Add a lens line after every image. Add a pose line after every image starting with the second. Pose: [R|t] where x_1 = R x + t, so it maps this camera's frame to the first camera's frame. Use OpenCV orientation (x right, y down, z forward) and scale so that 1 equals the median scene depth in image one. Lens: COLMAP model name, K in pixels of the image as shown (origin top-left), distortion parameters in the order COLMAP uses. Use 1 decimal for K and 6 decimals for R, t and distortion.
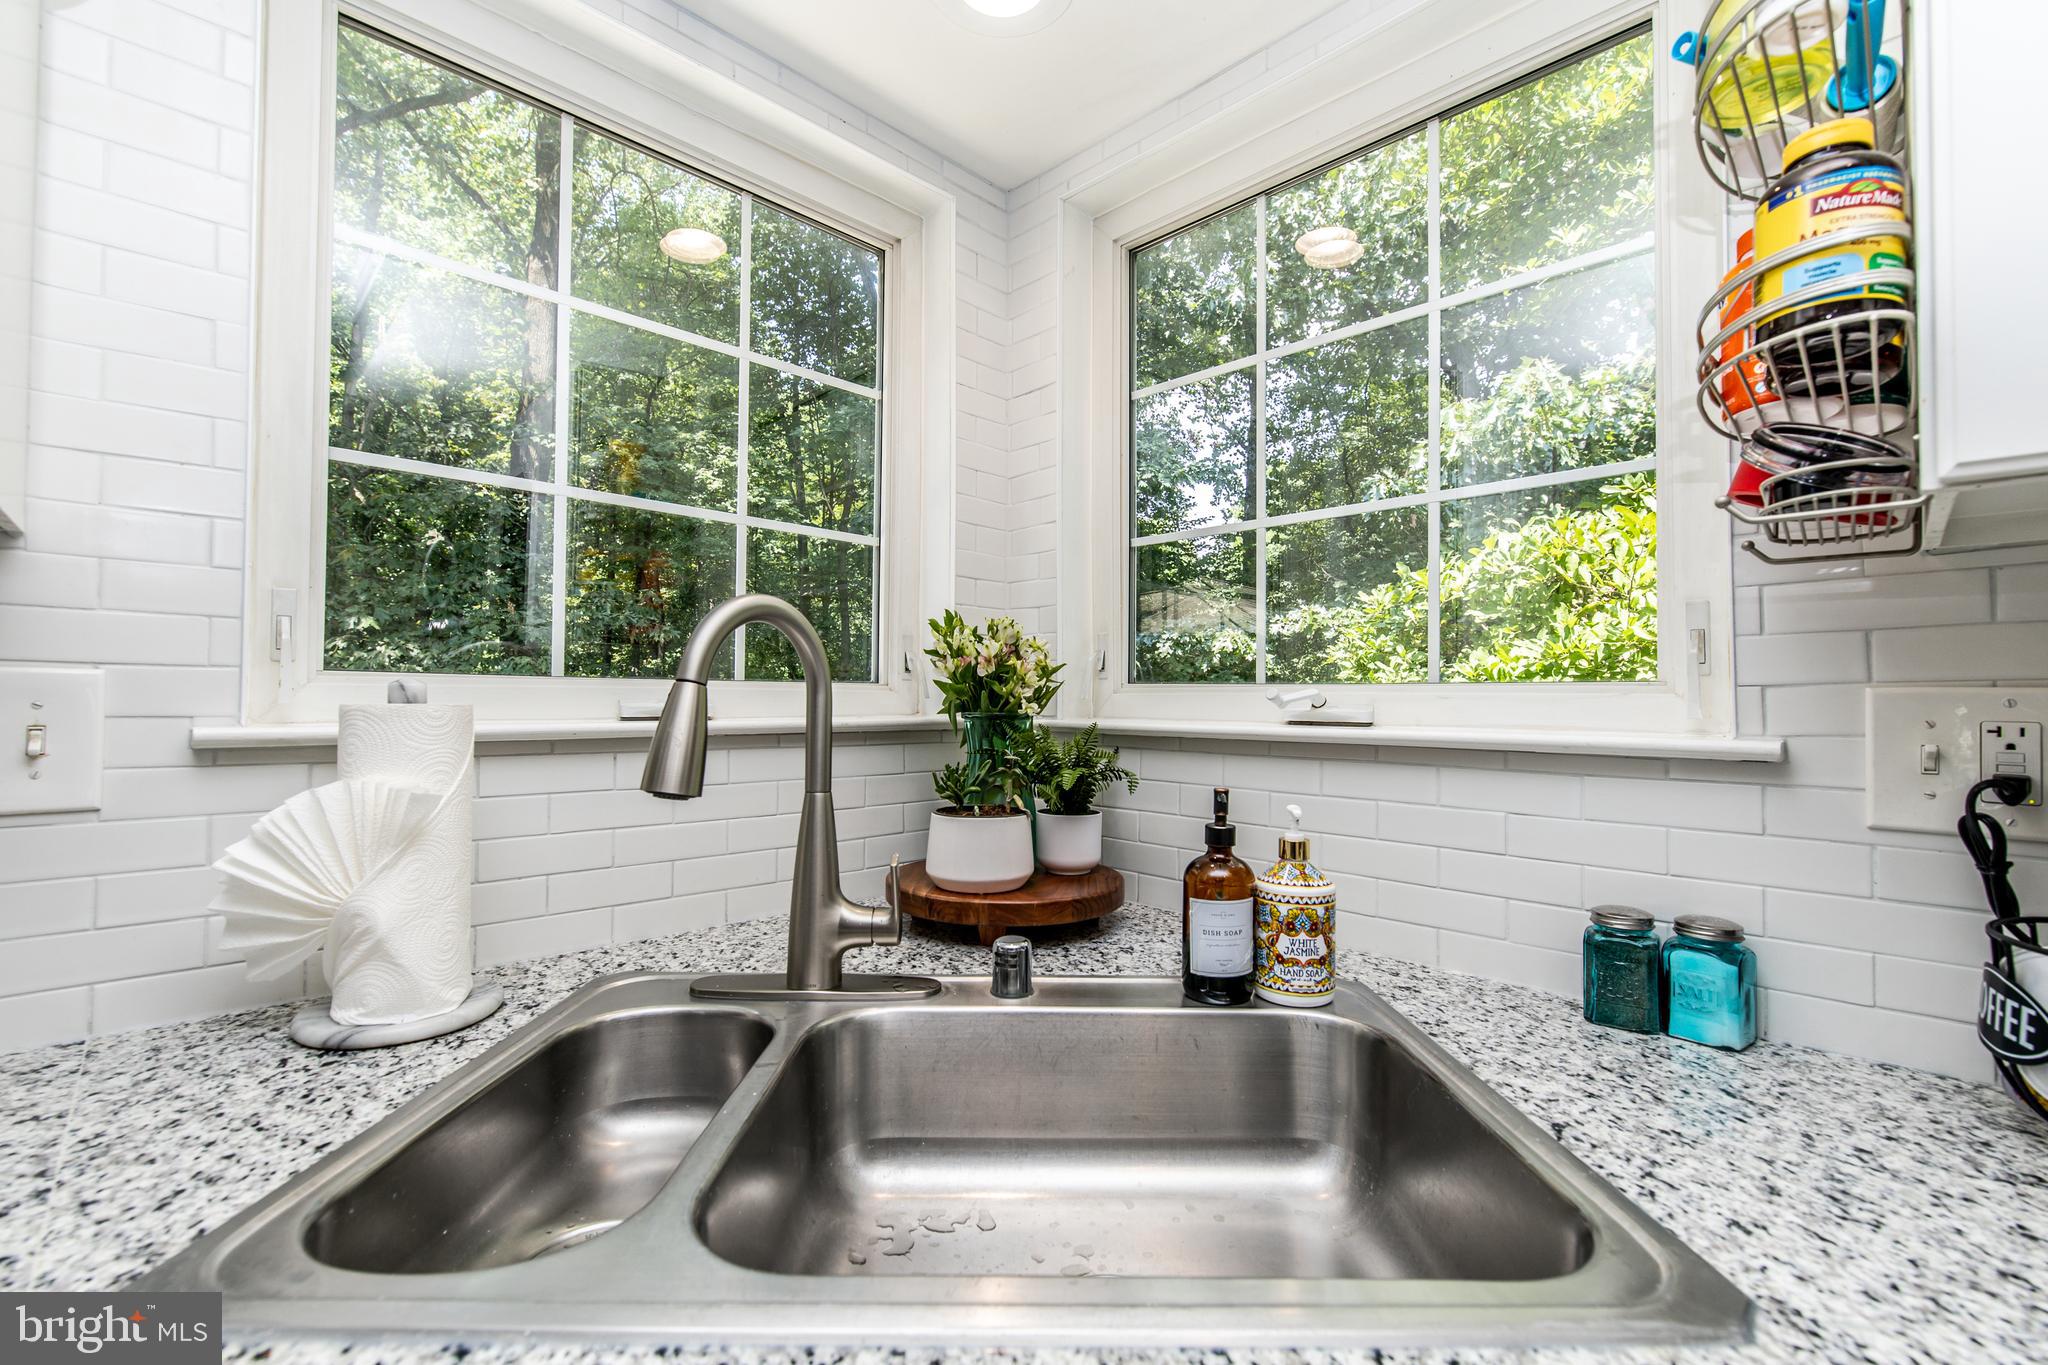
lens RADIAL K [[881.3, 0, 1026.7], [0, 881.3, 685.8], [0, 0, 1]] dist [-0.004759, -0.000087]
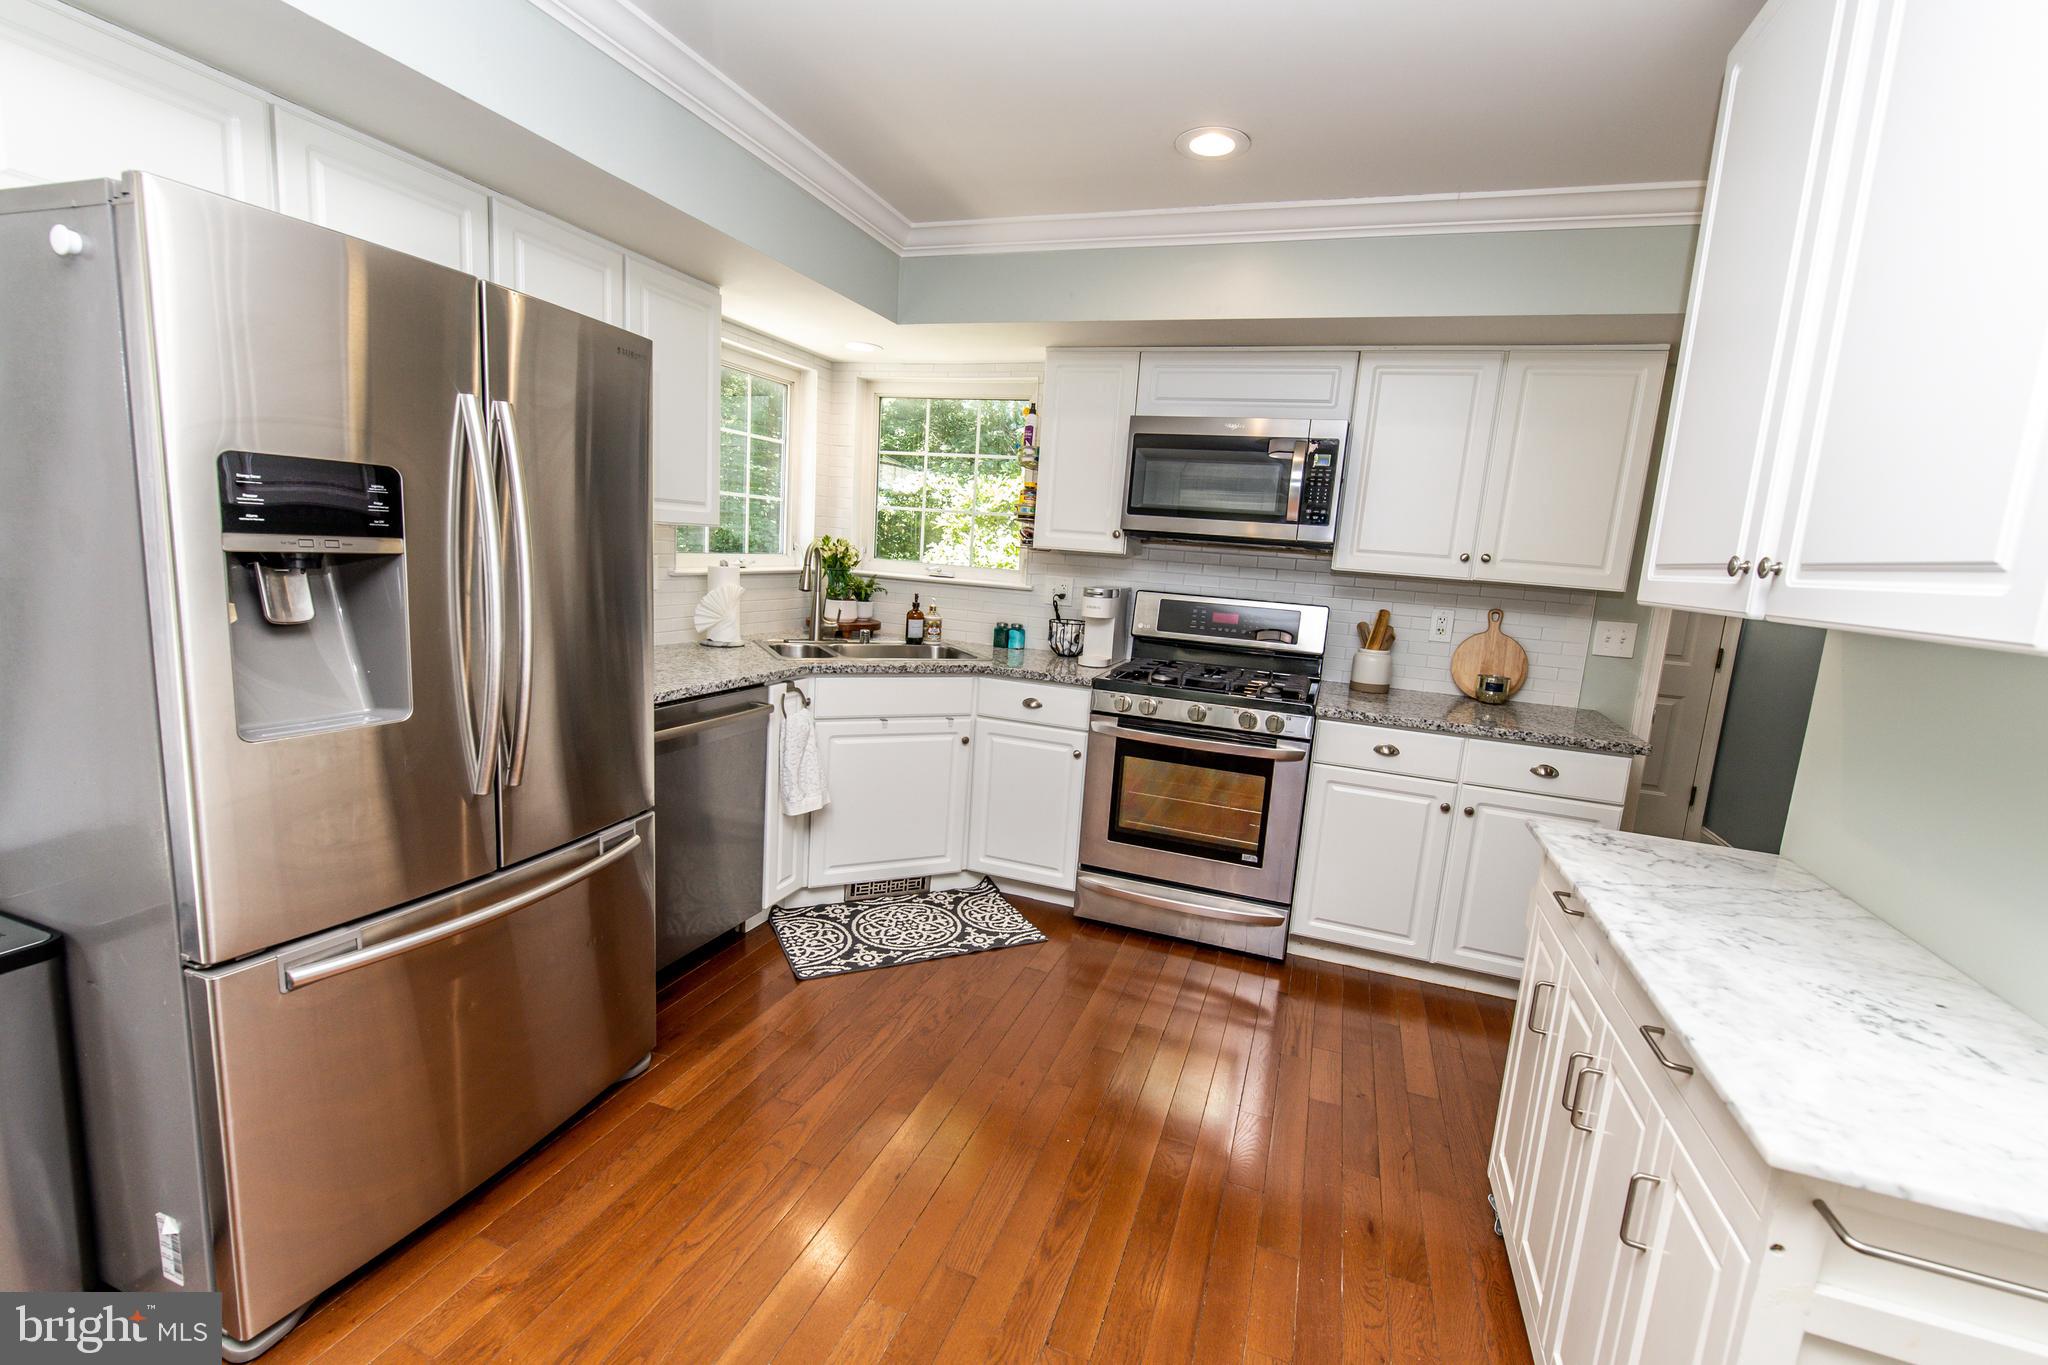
lens RADIAL K [[881.3, 0, 1027.4], [0, 881.3, 676.7], [0, 0, 1]] dist [-0.004759, -0.000087]
pose [[0.902727, -0.013736, 0.429994, -1.010781], [-0.066711, 0.982931, 0.171451, -0.223045], [-0.425010, -0.183459, 0.886403, -2.726337]]
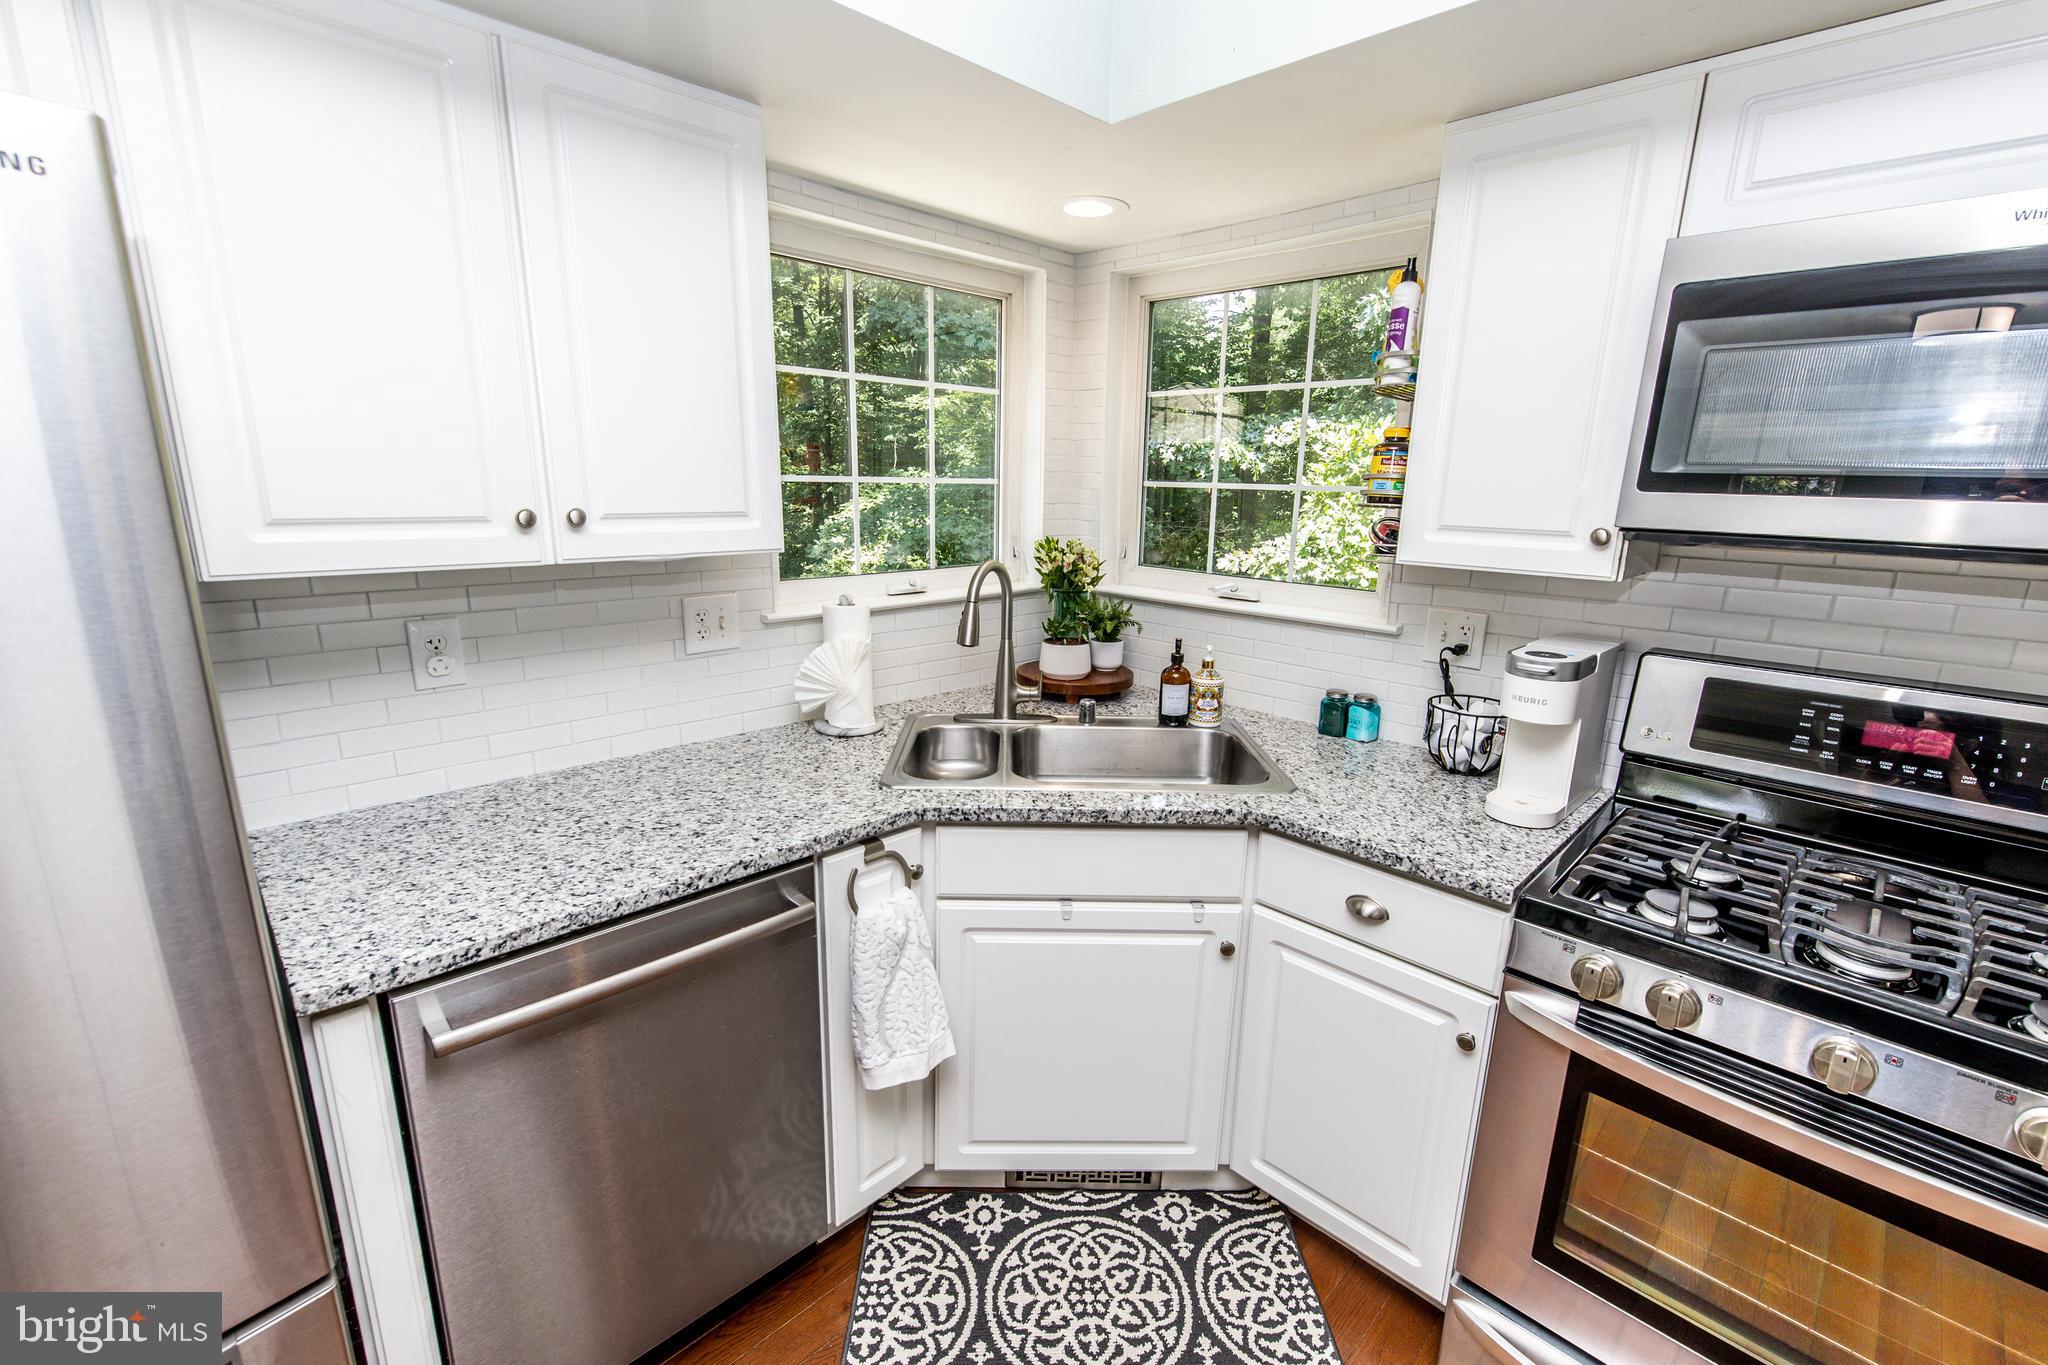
lens RADIAL K [[881.3, 0, 1027.9], [0, 881.3, 692.6], [0, 0, 1]] dist [-0.004759, -0.000087]
pose [[0.999954, 0.007901, 0.005457, -0.180156], [-0.009028, 0.967173, 0.253957, -0.315091], [-0.003271, -0.253994, 0.967200, -1.220649]]
